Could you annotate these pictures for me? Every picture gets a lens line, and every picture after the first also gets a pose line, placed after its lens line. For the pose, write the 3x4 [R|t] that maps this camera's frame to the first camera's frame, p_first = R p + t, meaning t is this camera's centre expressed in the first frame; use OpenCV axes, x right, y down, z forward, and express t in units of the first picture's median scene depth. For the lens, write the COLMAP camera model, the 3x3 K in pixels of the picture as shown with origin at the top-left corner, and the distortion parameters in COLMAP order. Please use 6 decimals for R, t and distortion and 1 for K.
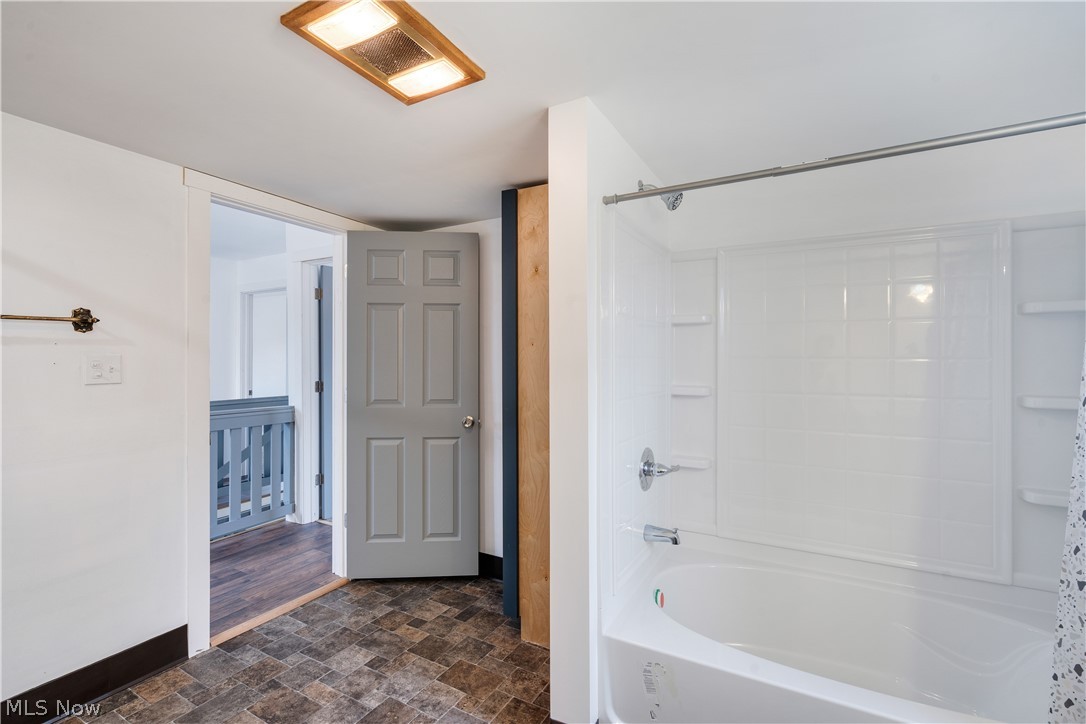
lens RADIAL K [[496.6, 0, 543.2], [0, 496.6, 362.4], [0, 0, 1]] dist [0.000012, 0.000346]
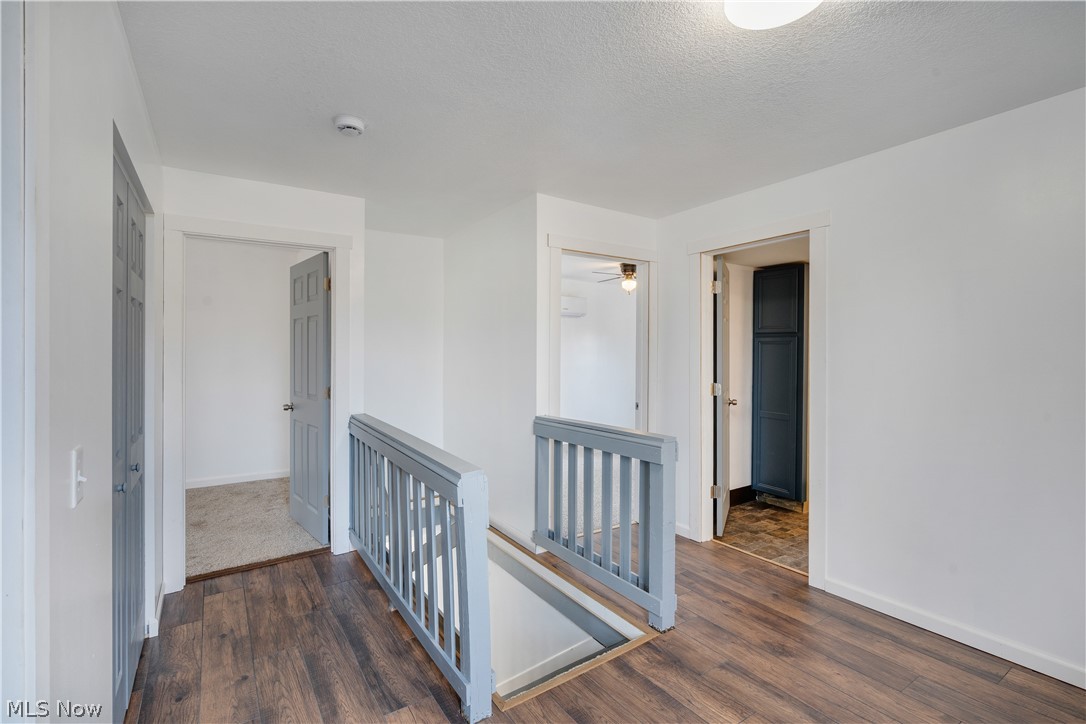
lens RADIAL K [[496.6, 0, 542.9], [0, 496.6, 356.1], [0, 0, 1]] dist [0.000012, 0.000346]
pose [[0.454969, -0.006351, 0.890484, -1.952156], [-0.002275, 0.999963, 0.008294, -0.031502], [-0.890504, -0.005799, 0.454938, 0.950552]]
